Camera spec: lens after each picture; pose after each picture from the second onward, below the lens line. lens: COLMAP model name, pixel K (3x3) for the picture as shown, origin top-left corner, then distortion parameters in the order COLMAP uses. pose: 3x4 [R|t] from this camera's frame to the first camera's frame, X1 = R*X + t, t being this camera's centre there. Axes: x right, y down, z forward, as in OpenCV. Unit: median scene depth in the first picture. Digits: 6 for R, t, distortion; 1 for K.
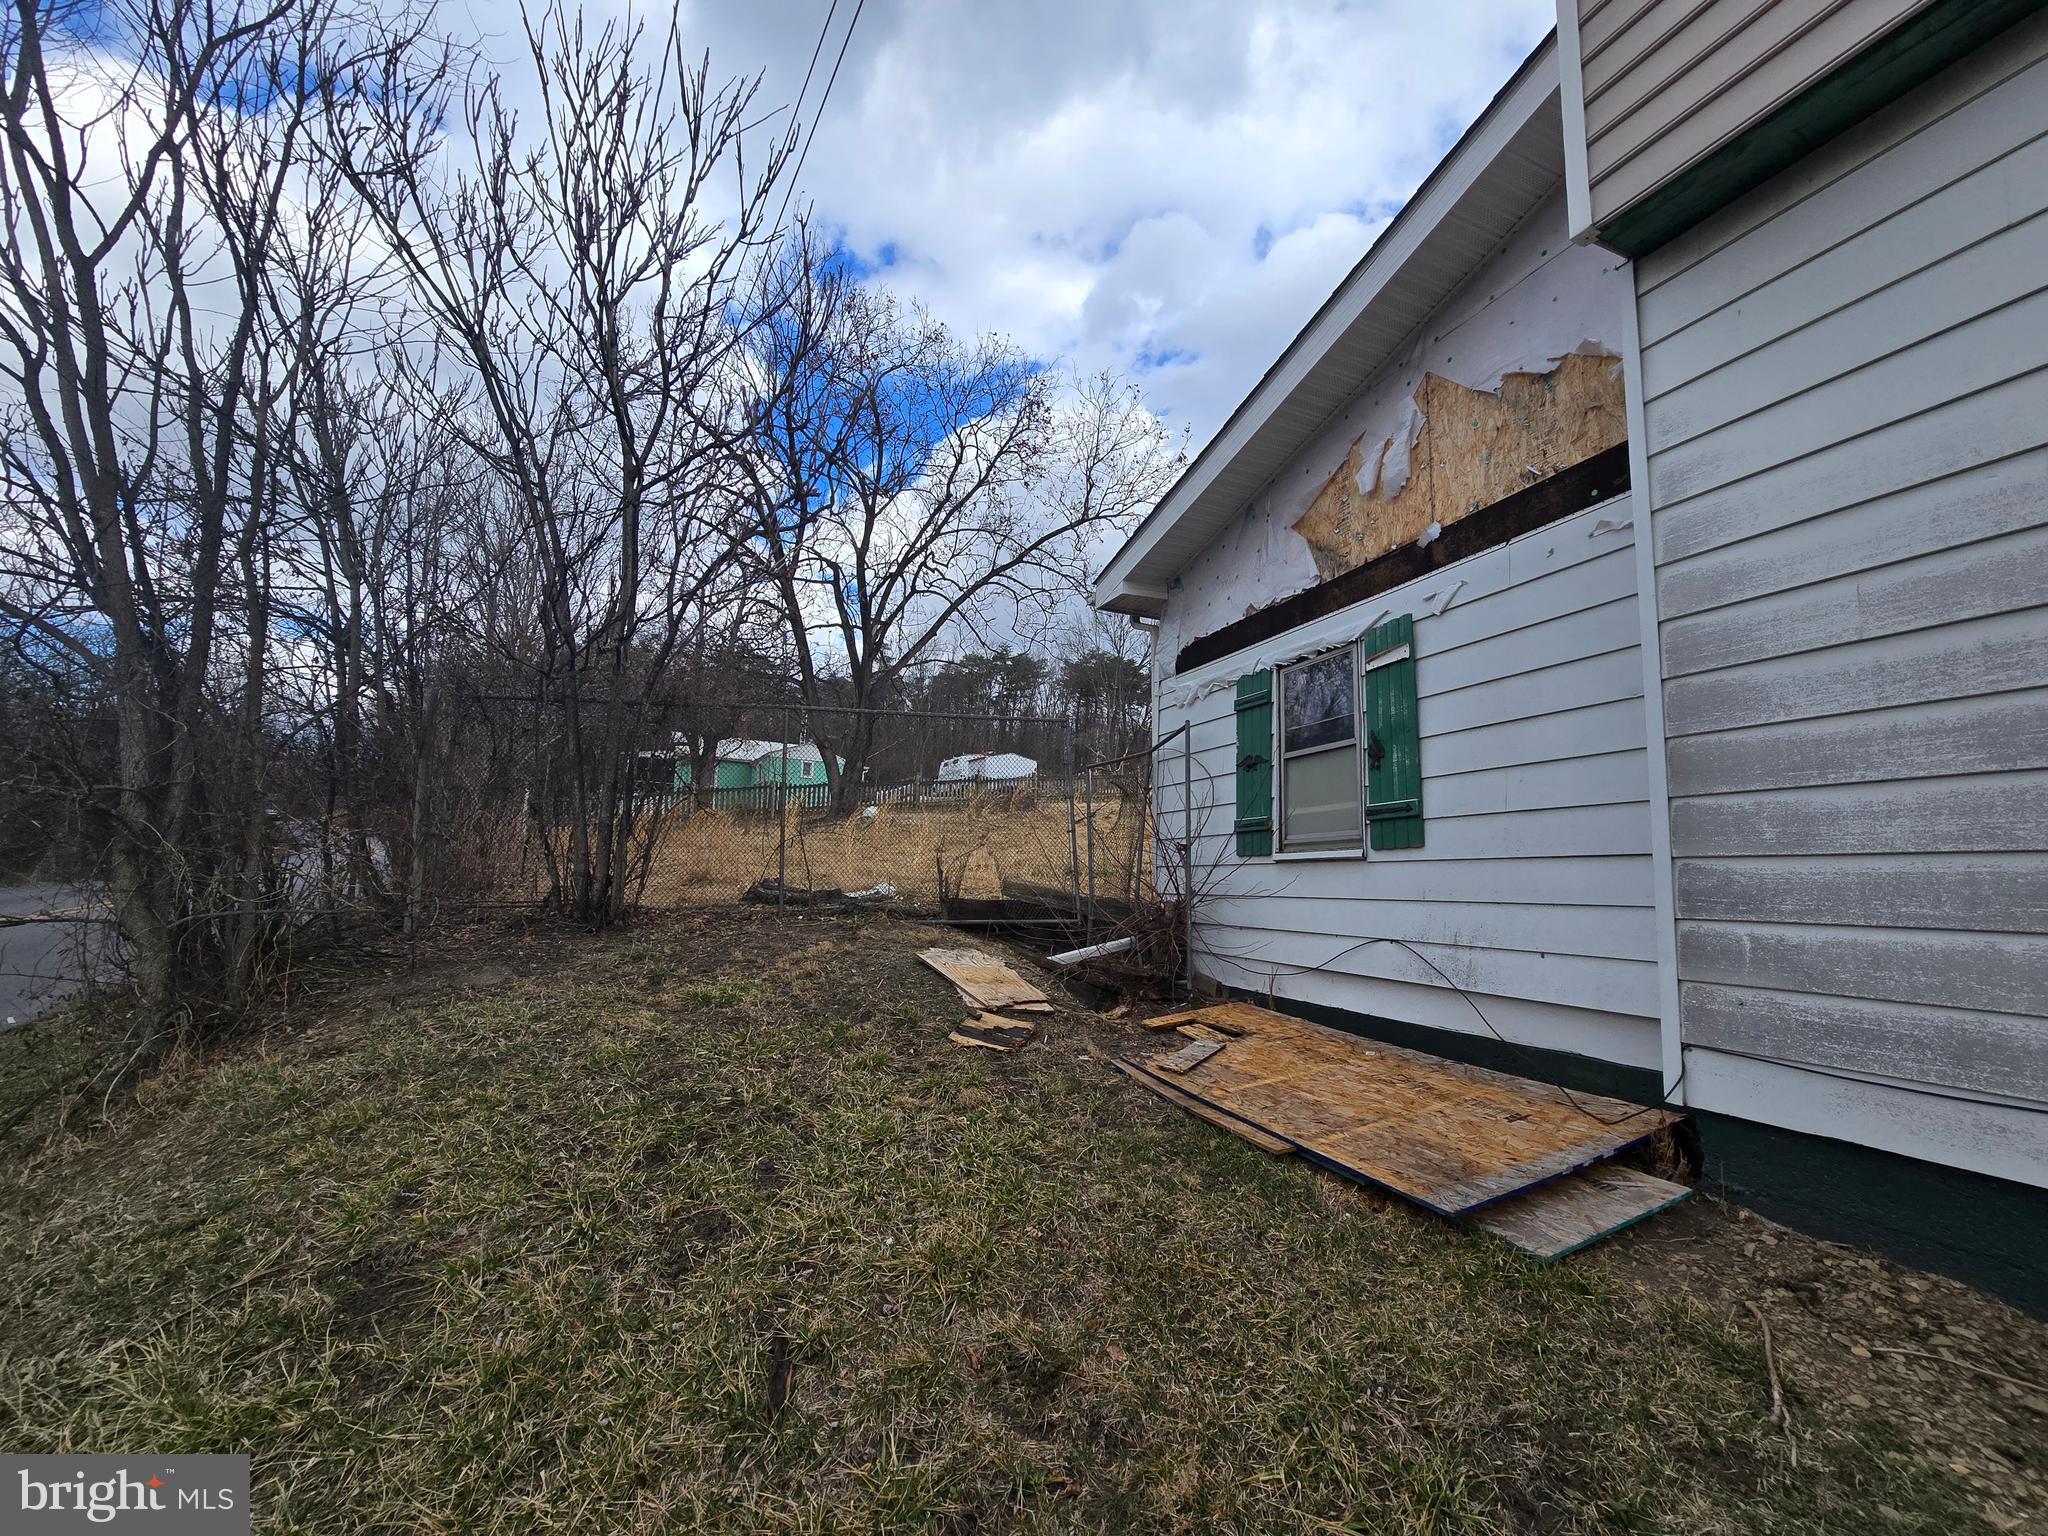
lens RADIAL K [[827.0, 0, 1016.1], [0, 827.0, 783.0], [0, 0, 1]] dist [-0.002236, -0.000272]
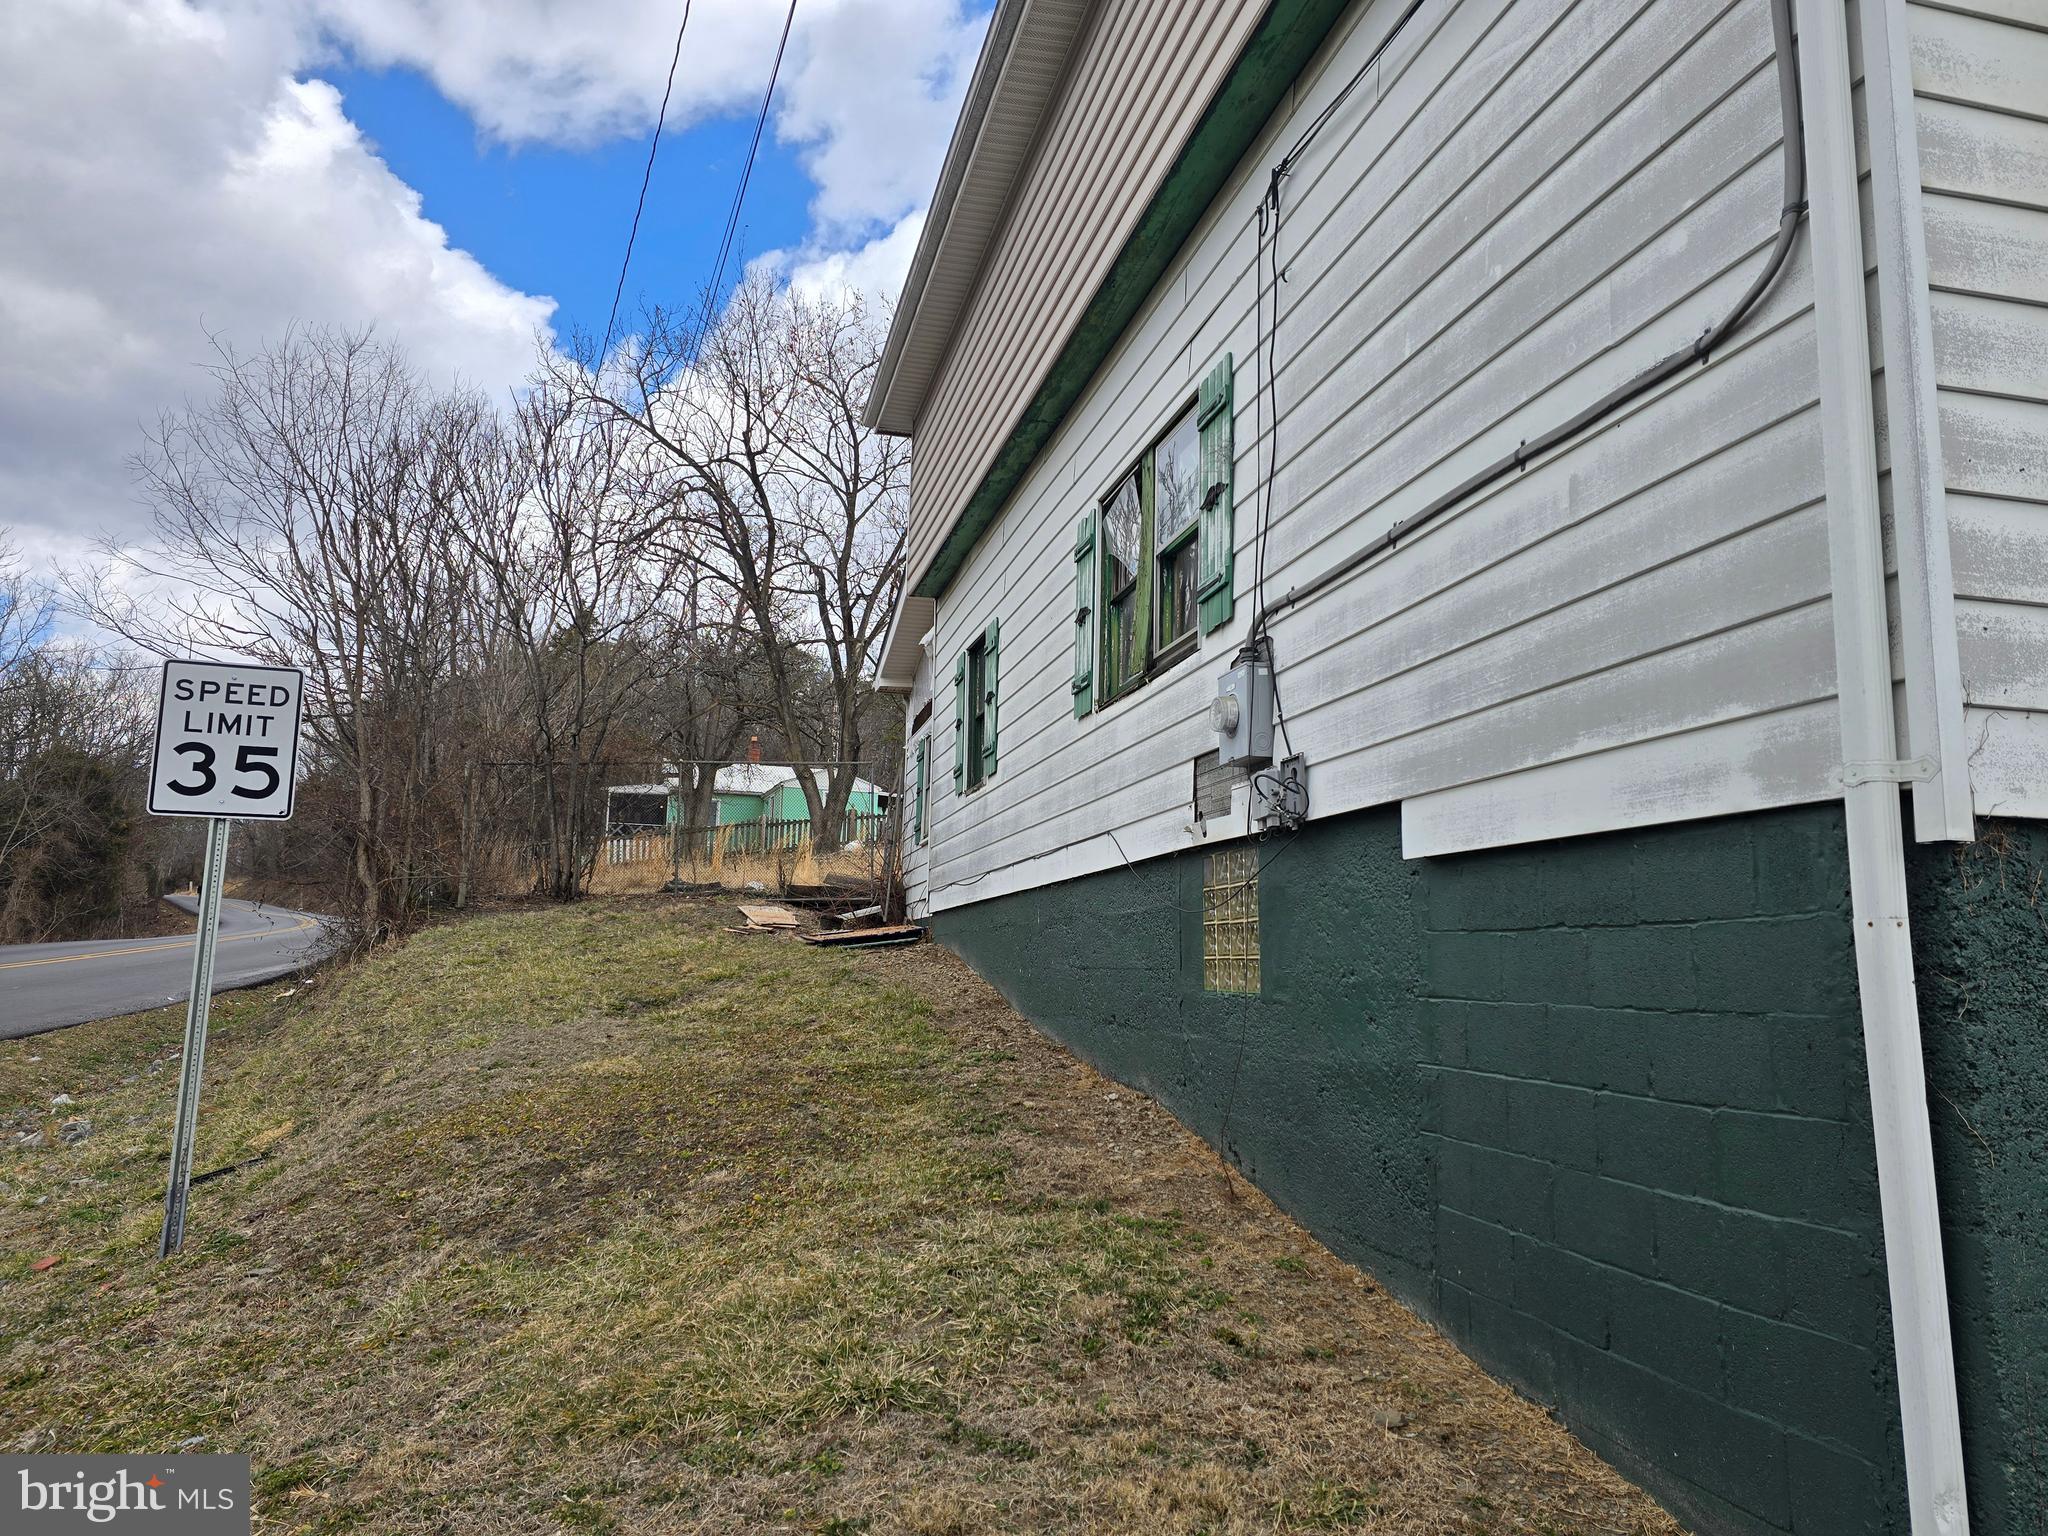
lens RADIAL K [[1359.0, 0, 1024.0], [0, 1359.0, 768.0], [0, 0, 1]] dist [0.043306, -0.000741]
pose [[0.987897, -0.032720, -0.151620, 0.225680], [0.027193, 0.998893, -0.038385, 0.010416], [0.152708, 0.033798, 0.987693, -0.429608]]
